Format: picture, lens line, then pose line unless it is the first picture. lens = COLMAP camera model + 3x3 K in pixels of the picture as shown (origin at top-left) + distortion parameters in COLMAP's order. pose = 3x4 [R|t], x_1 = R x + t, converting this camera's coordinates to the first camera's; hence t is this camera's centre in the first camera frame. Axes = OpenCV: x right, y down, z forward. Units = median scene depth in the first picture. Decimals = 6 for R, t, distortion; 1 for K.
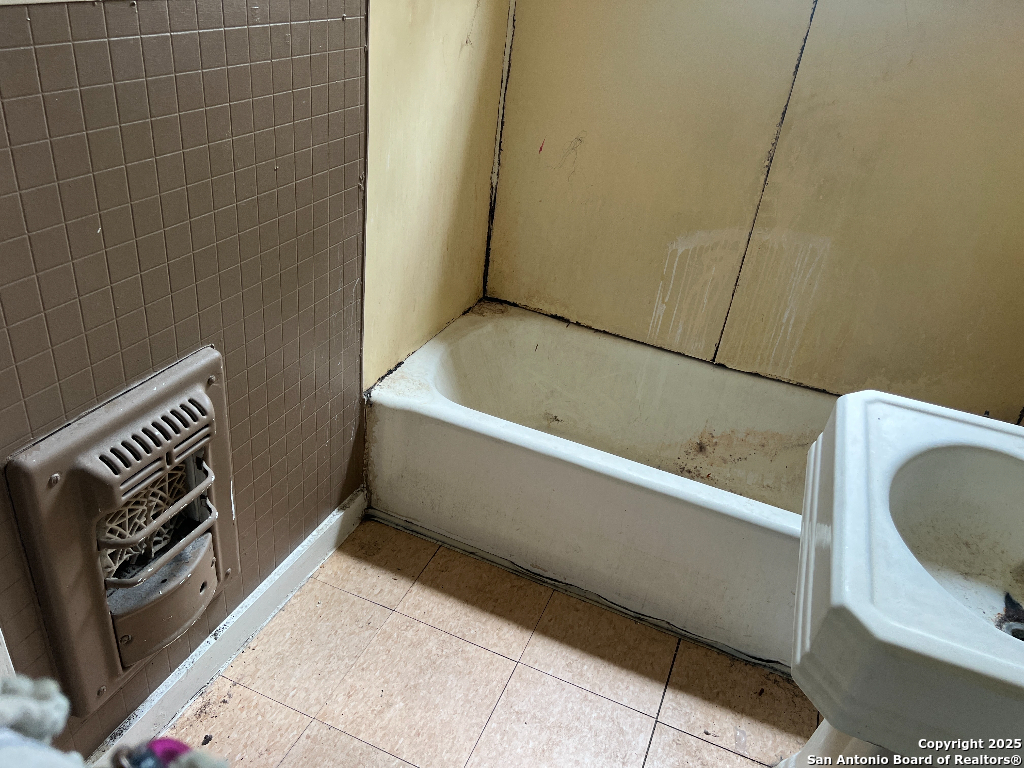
lens RADIAL K [[774.7, 0, 512.0], [0, 774.7, 384.0], [0, 0, 1]] dist [0.097671, -0.165691]
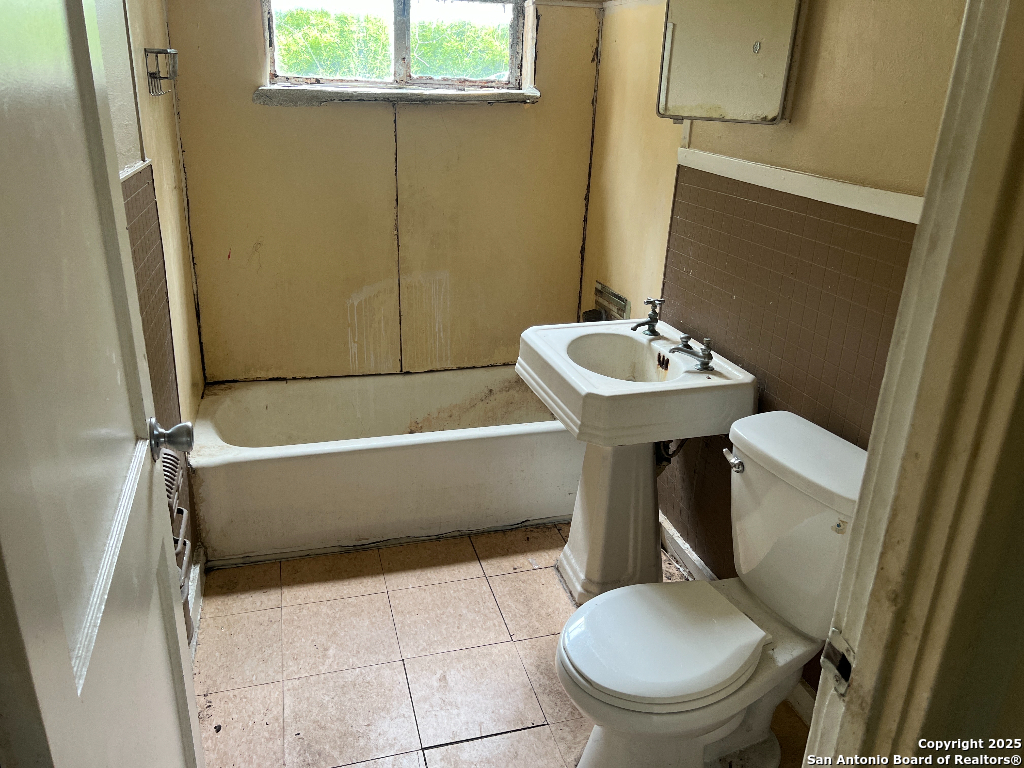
lens RADIAL K [[774.7, 0, 512.0], [0, 774.7, 384.0], [0, 0, 1]] dist [0.097671, -0.165691]
pose [[0.782757, -0.295720, 0.547577, -0.374533], [0.356703, 0.934202, -0.005386, 0.073100], [-0.509955, 0.199538, 0.836738, -0.289483]]
